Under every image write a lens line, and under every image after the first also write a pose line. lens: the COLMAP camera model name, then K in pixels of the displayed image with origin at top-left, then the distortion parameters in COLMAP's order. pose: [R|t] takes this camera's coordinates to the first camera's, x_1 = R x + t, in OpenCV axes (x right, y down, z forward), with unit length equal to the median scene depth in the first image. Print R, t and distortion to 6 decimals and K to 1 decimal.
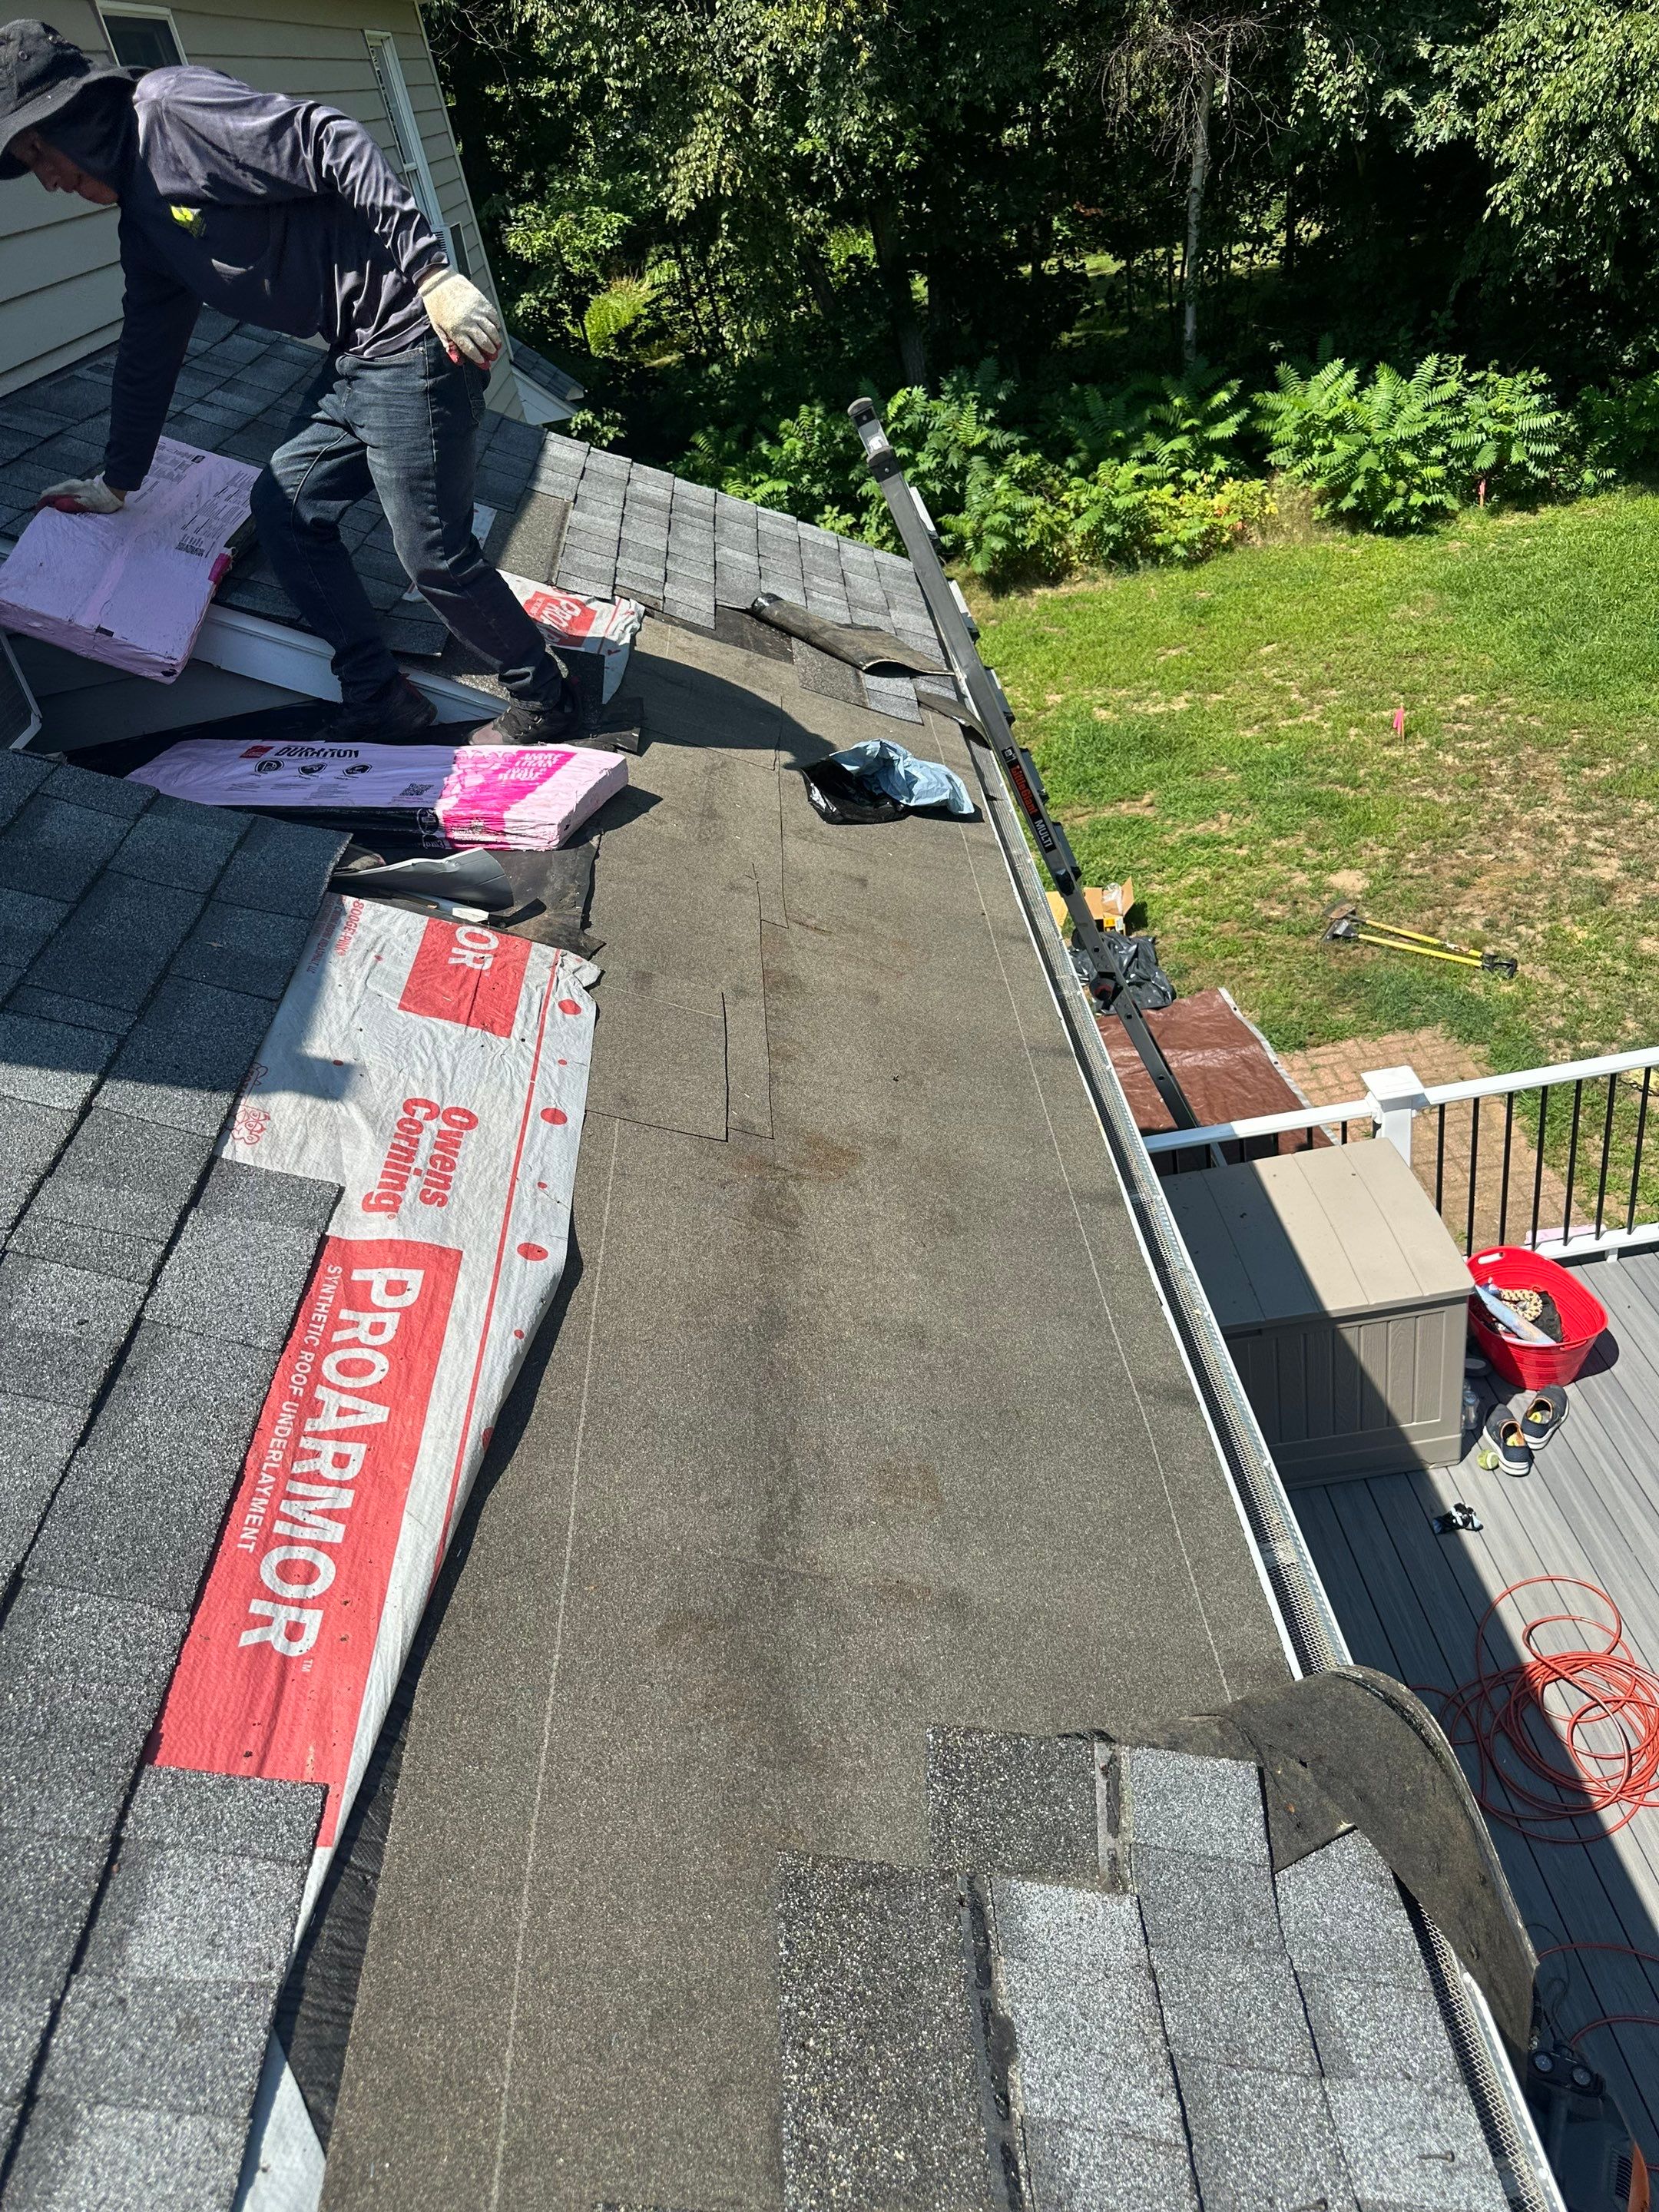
lens RADIAL K [[1551.9, 0, 831.8], [0, 1551.9, 1102.1], [0, 0, 1]] dist [0.101179, -0.201977]
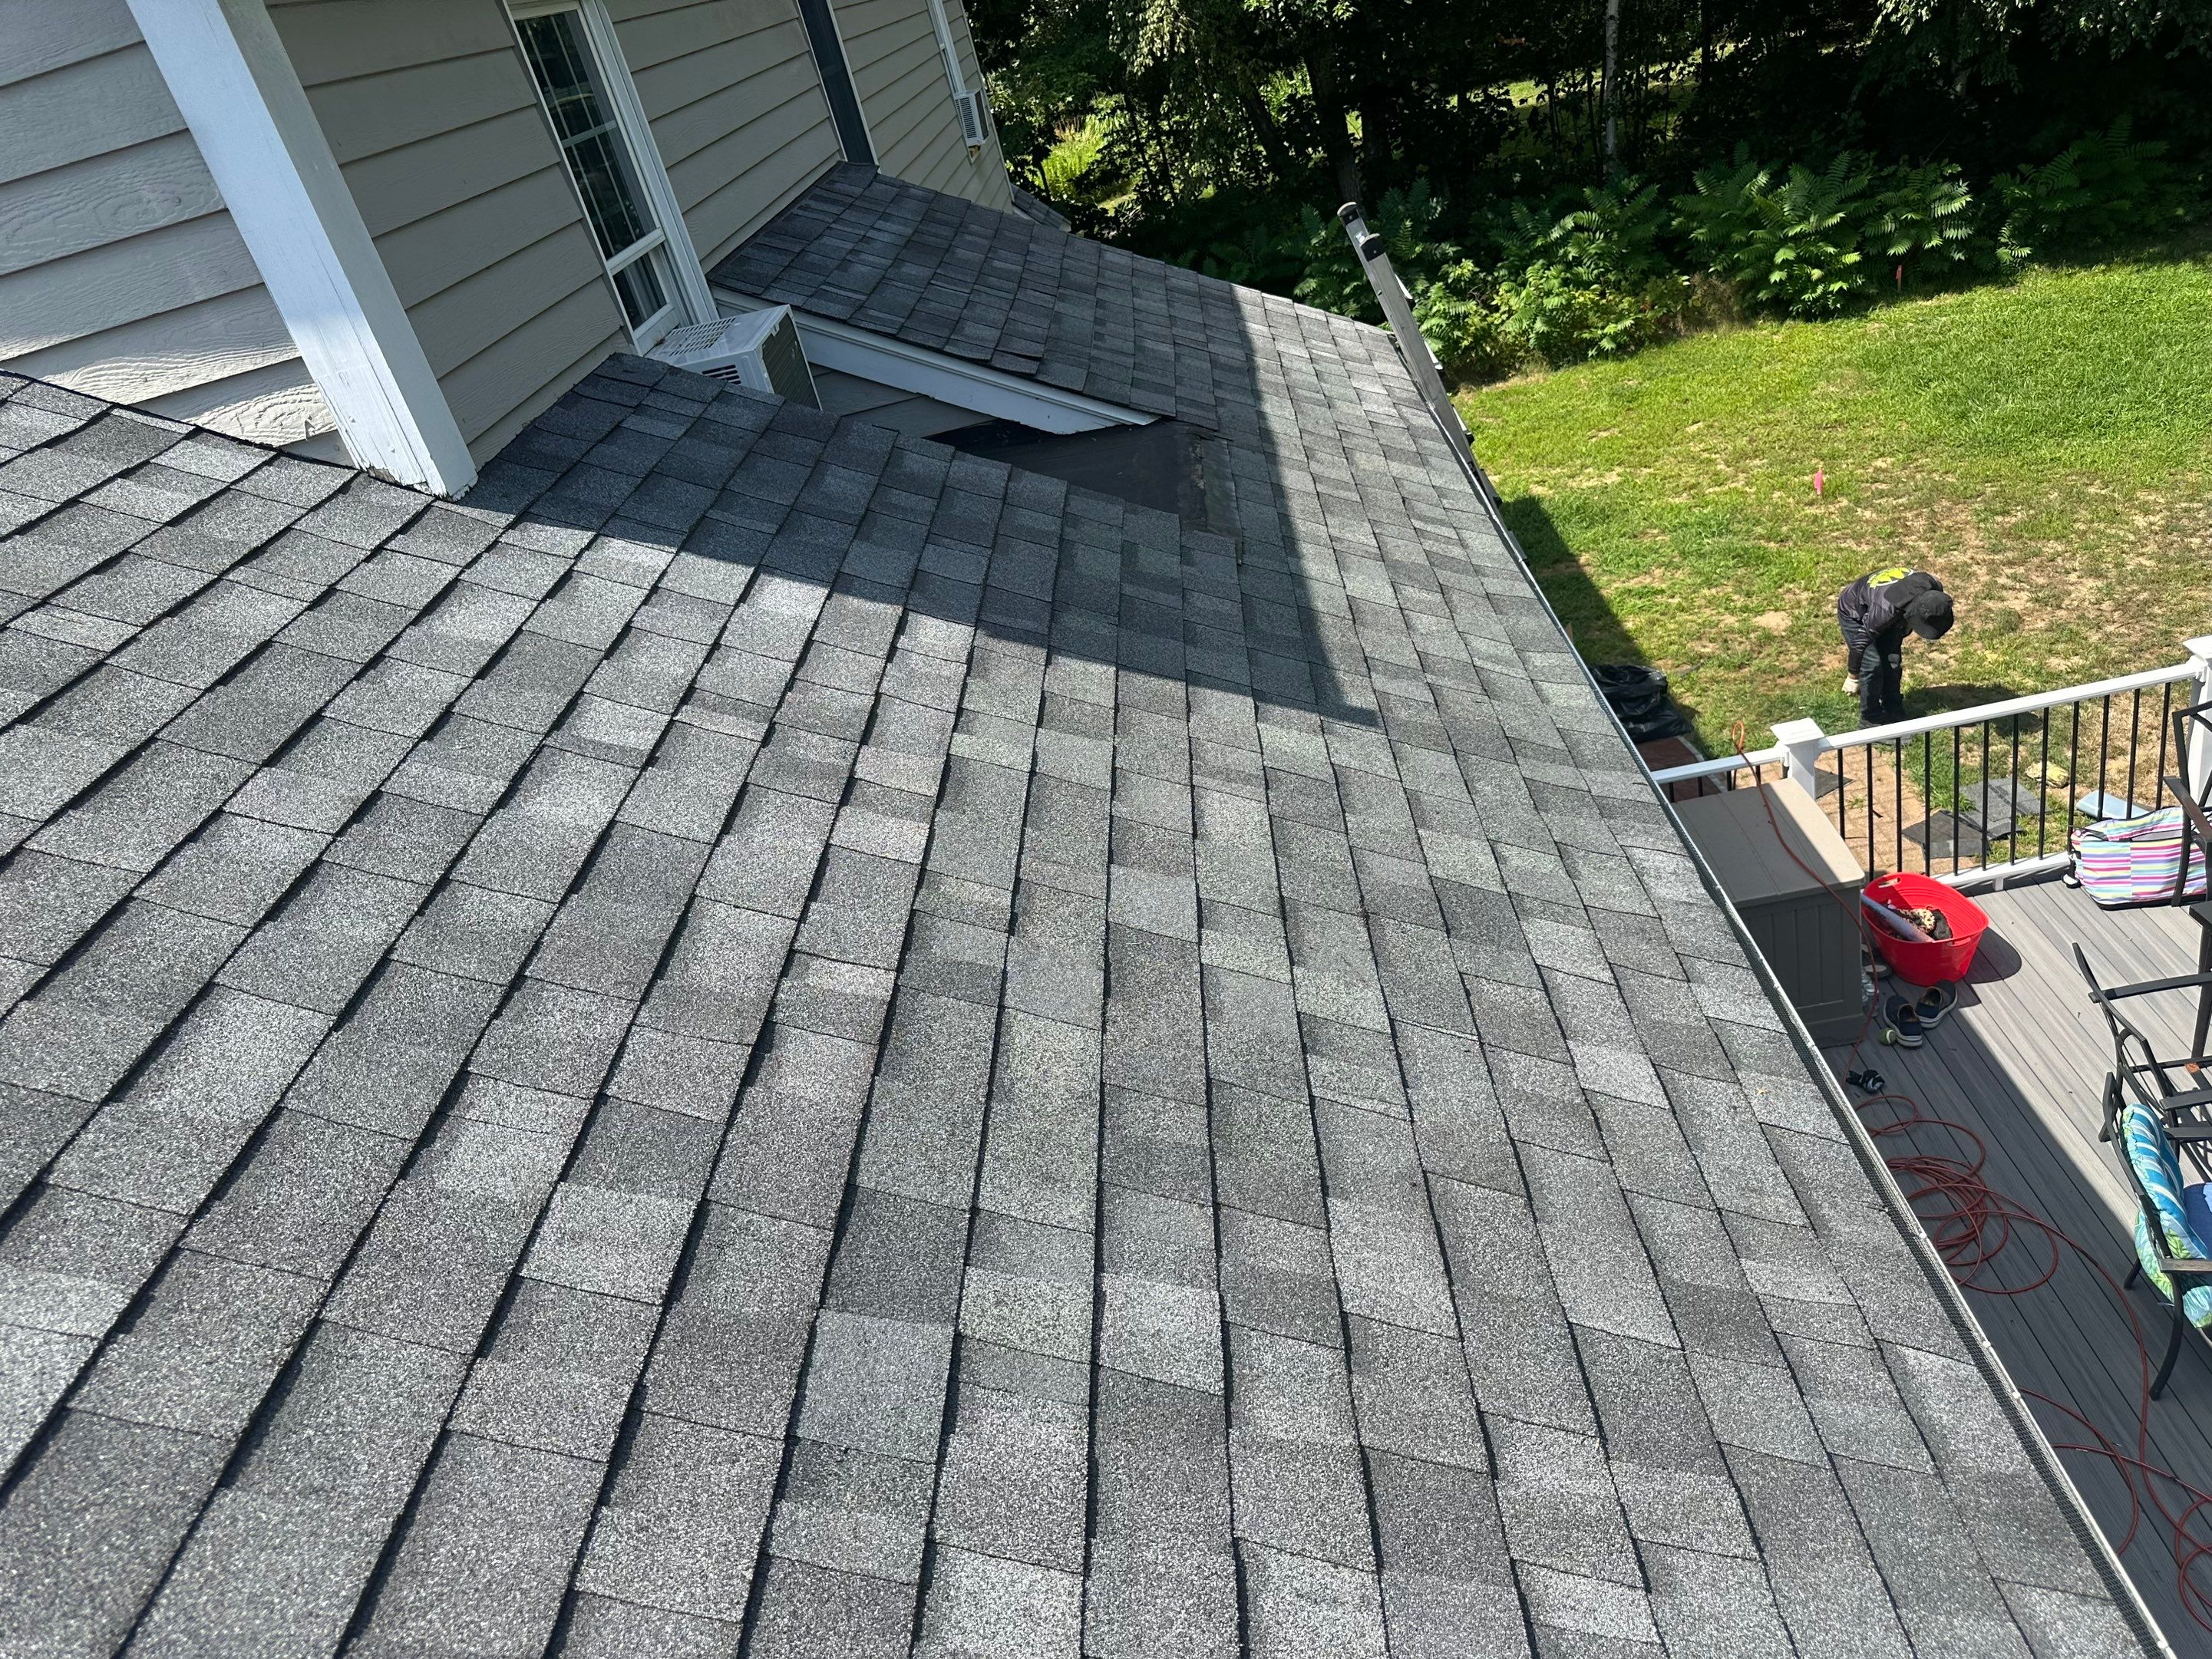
lens RADIAL K [[1589.3, 0, 1106.0], [0, 1589.3, 829.5], [0, 0, 1]] dist [0.002720, -0.004390]
pose [[0.995111, -0.015964, -0.097468, -0.027164], [0.009660, 0.997851, -0.064803, 0.068846], [0.098293, 0.063545, 0.993127, -0.133571]]
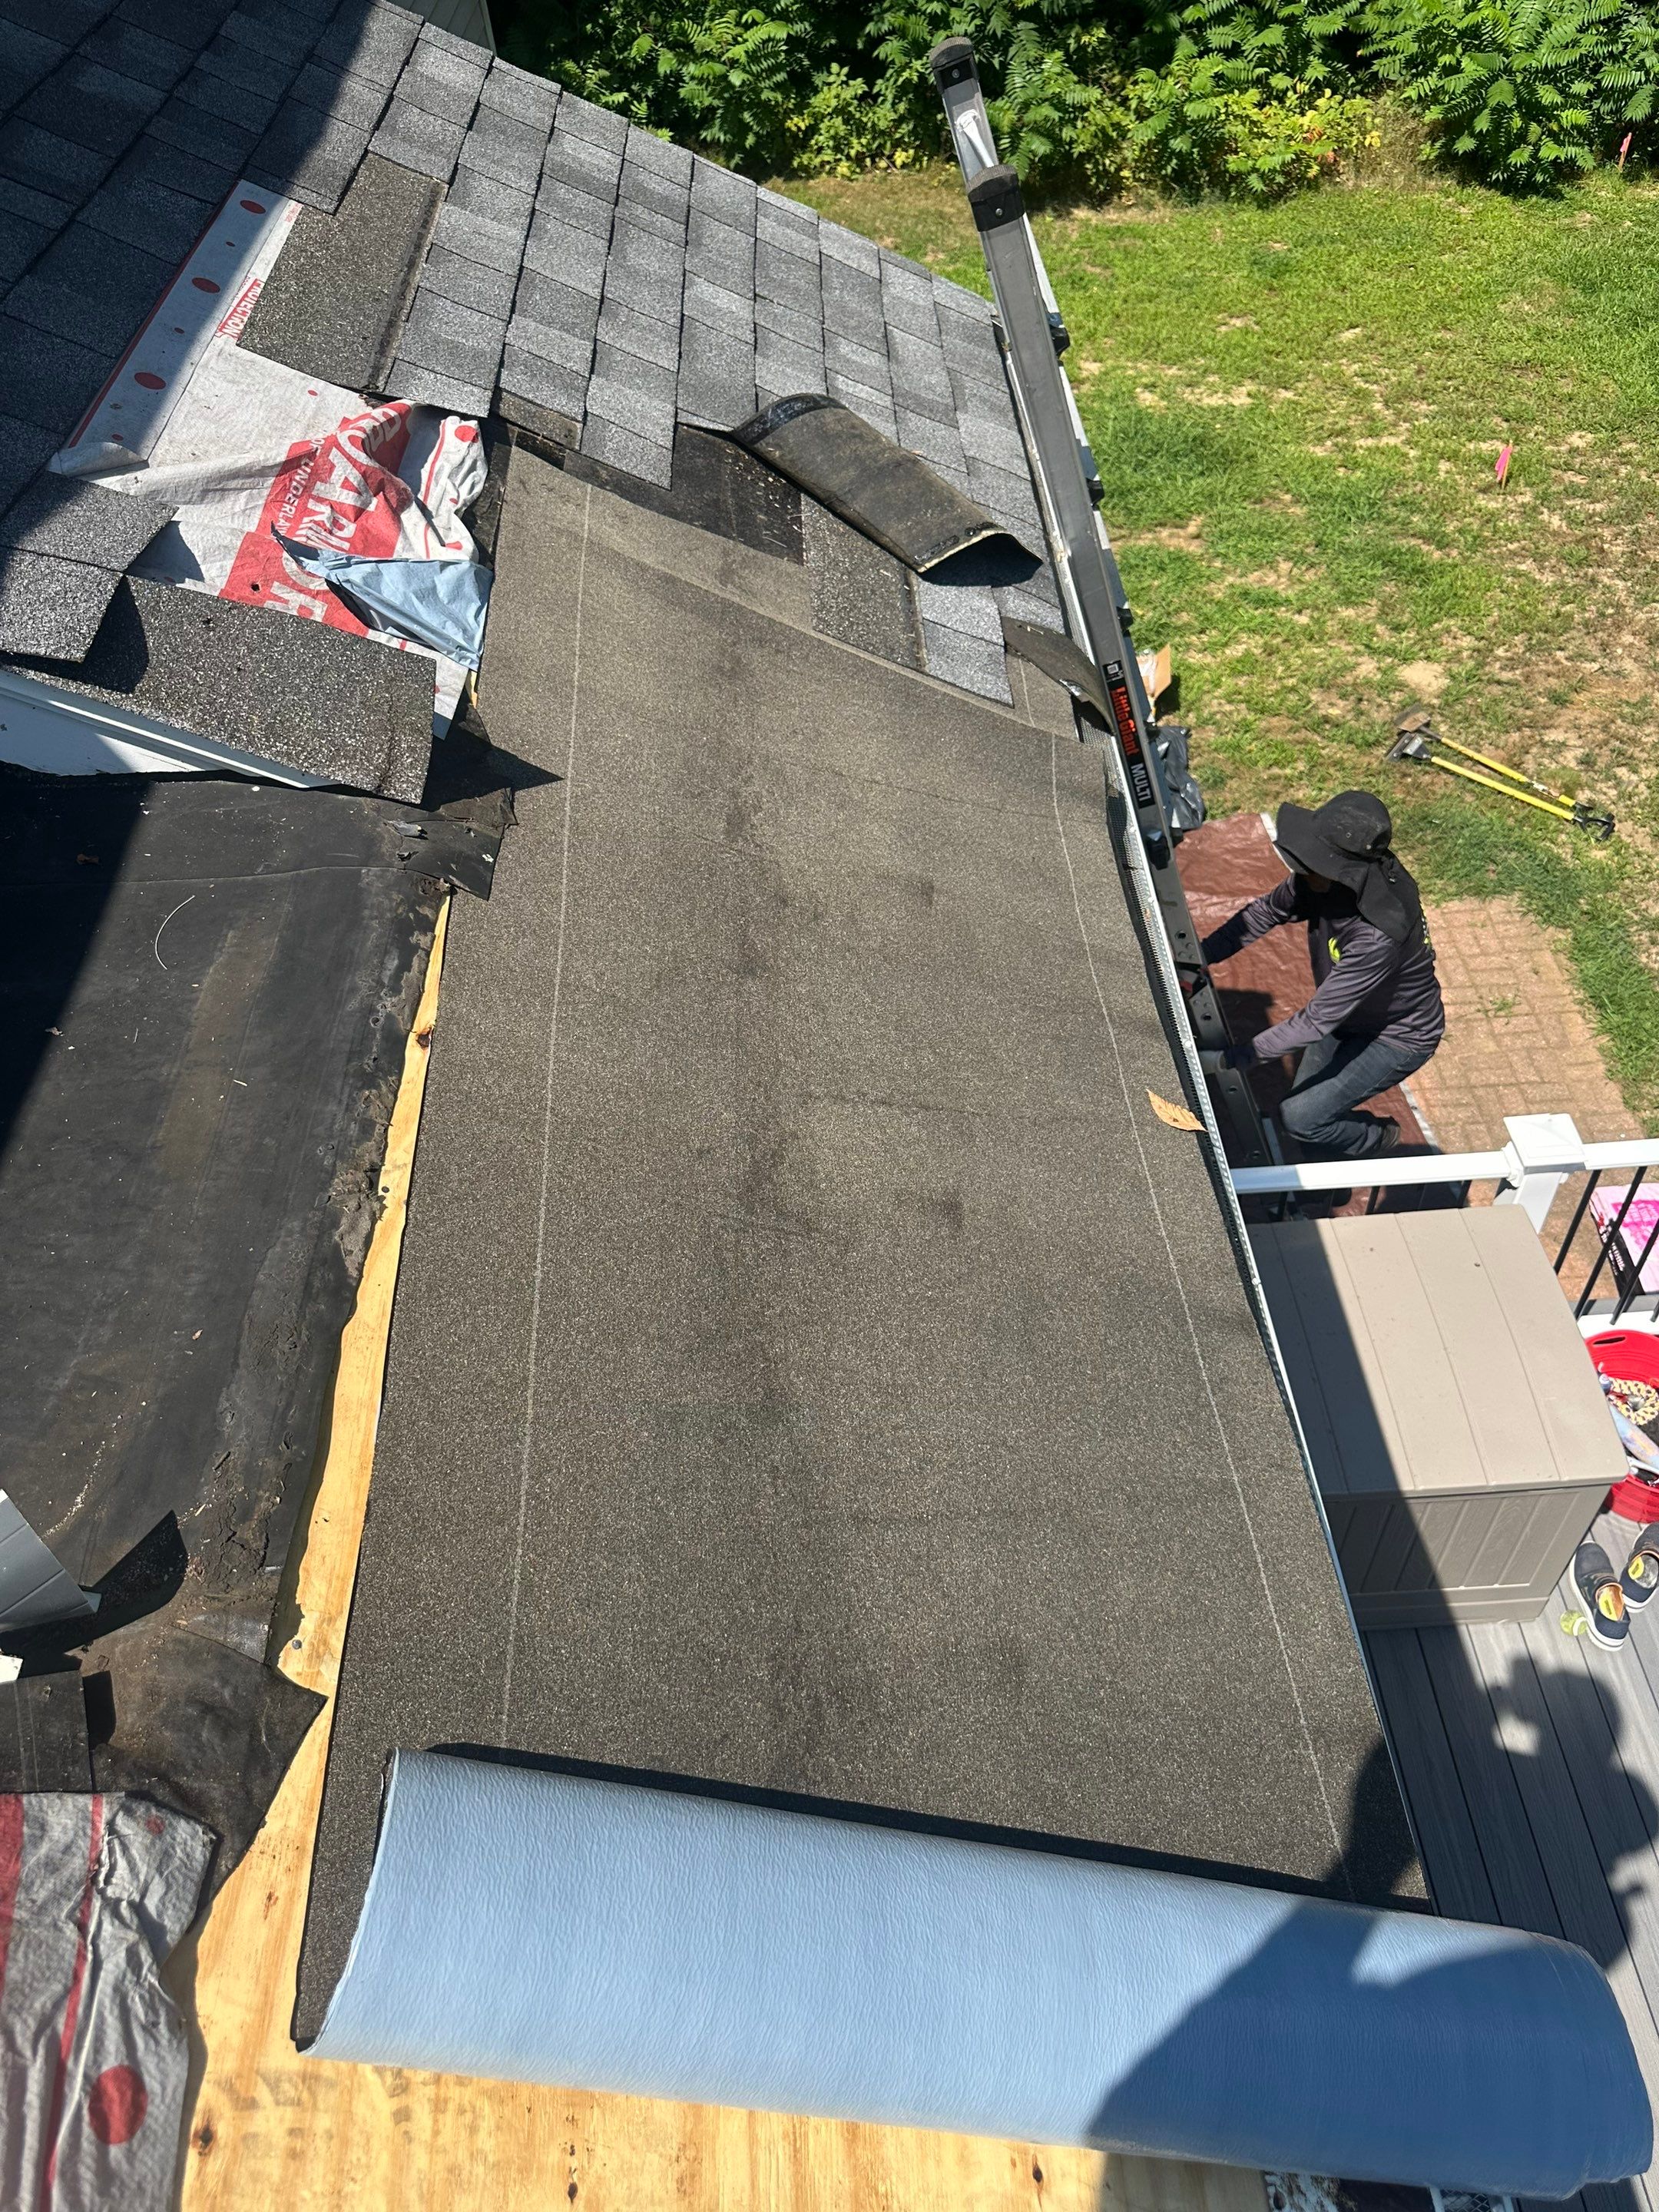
lens RADIAL K [[1537.3, 0, 823.5], [0, 1537.3, 1103.7], [0, 0, 1]] dist [0.007192, -0.018472]
pose [[0.995297, 0.082010, 0.051557, -0.011502], [-0.092156, 0.965622, 0.243068, -0.088228], [-0.029851, -0.246676, 0.968638, 0.154583]]
